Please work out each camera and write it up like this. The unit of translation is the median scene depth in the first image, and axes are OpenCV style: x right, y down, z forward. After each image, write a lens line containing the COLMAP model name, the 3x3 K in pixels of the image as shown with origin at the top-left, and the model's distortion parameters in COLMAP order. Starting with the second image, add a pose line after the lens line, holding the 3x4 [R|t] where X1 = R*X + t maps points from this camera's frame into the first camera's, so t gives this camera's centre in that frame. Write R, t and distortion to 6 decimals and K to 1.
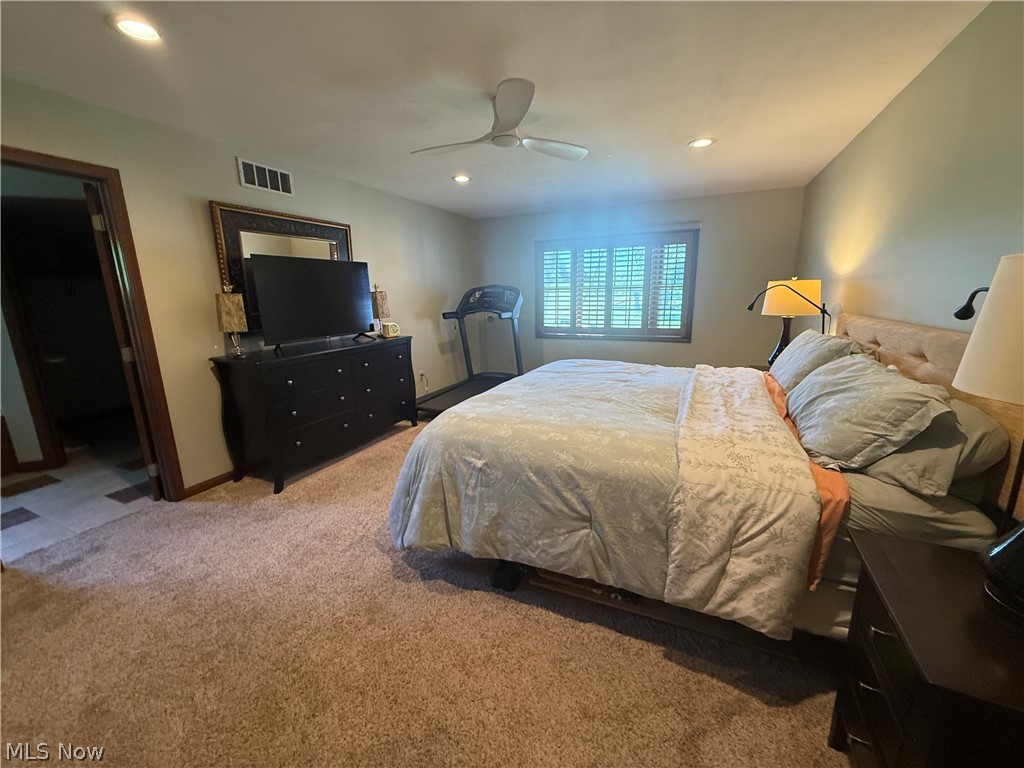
lens RADIAL K [[406.9, 0, 514.6], [0, 406.9, 384.9], [0, 0, 1]] dist [-0.000252, 0.000153]
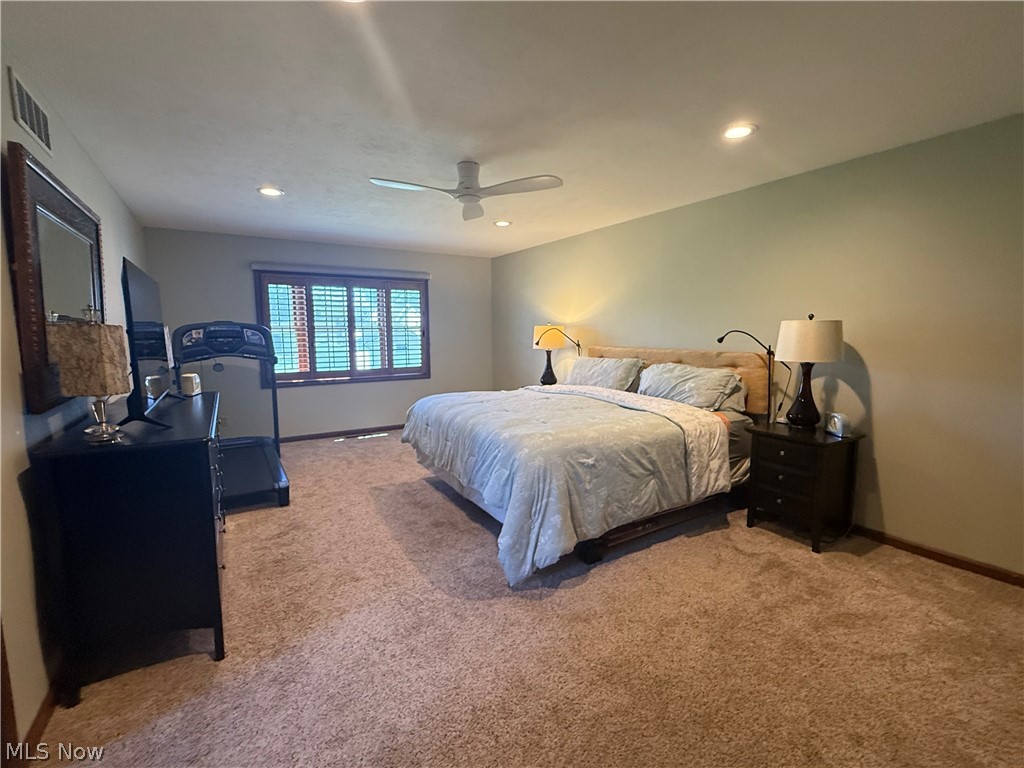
lens RADIAL K [[454.2, 0, 512.4], [0, 454.2, 381.2], [0, 0, 1]] dist [-0.002192, 0.000275]
pose [[0.559180, -0.077910, 0.825377, -1.494762], [0.178827, 0.983473, -0.028319, -0.062659], [-0.809530, 0.163436, 0.563871, 0.381449]]
